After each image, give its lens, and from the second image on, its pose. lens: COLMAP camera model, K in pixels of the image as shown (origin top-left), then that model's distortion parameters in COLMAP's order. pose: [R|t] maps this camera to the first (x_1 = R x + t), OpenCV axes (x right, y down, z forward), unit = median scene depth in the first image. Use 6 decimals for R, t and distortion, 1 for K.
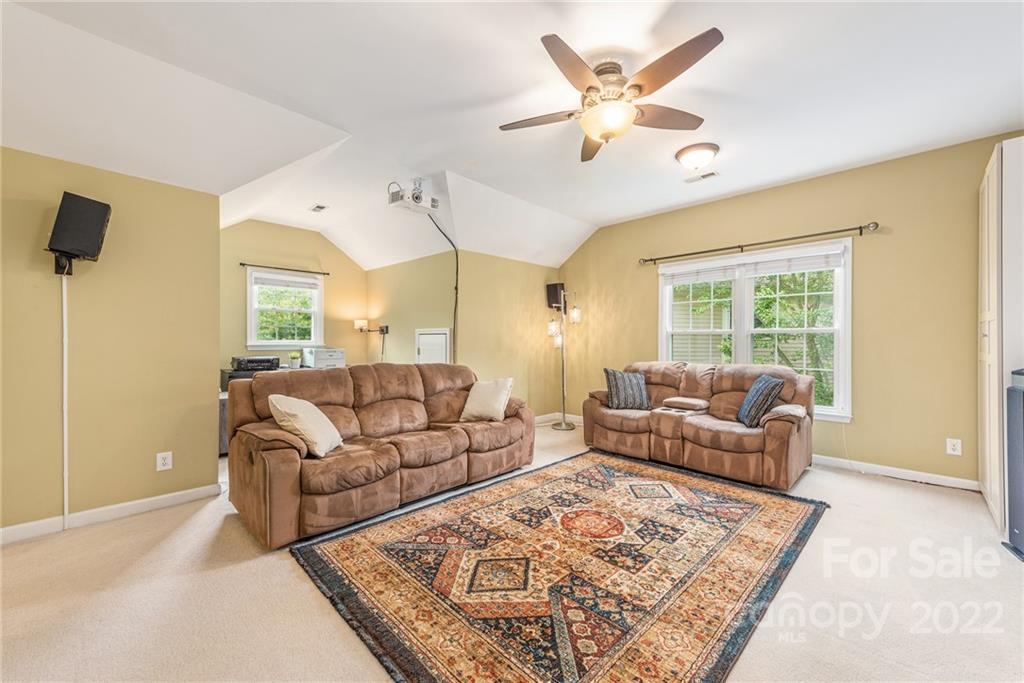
lens RADIAL K [[407.7, 0, 520.7], [0, 407.7, 339.9], [0, 0, 1]] dist [0.018195, -0.000156]
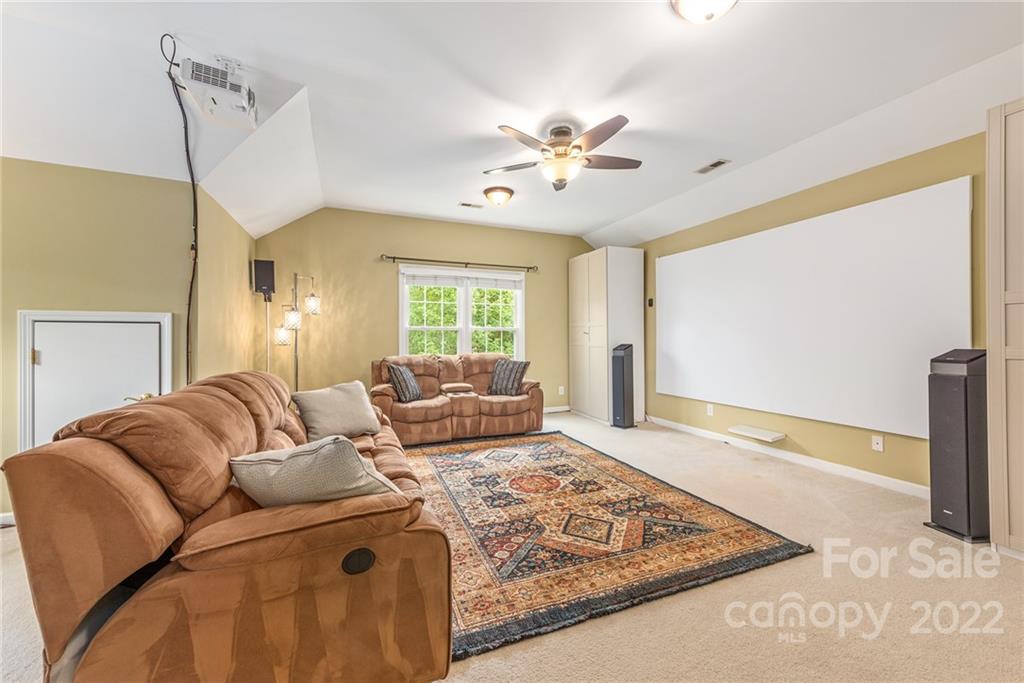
lens RADIAL K [[407.7, 0, 520.7], [0, 407.7, 339.9], [0, 0, 1]] dist [0.018195, -0.000156]
pose [[0.373753, -0.007872, 0.927495, -0.883183], [-0.001848, 0.999956, 0.009231, 0.004280], [-0.927527, -0.005164, 0.373722, 0.524256]]
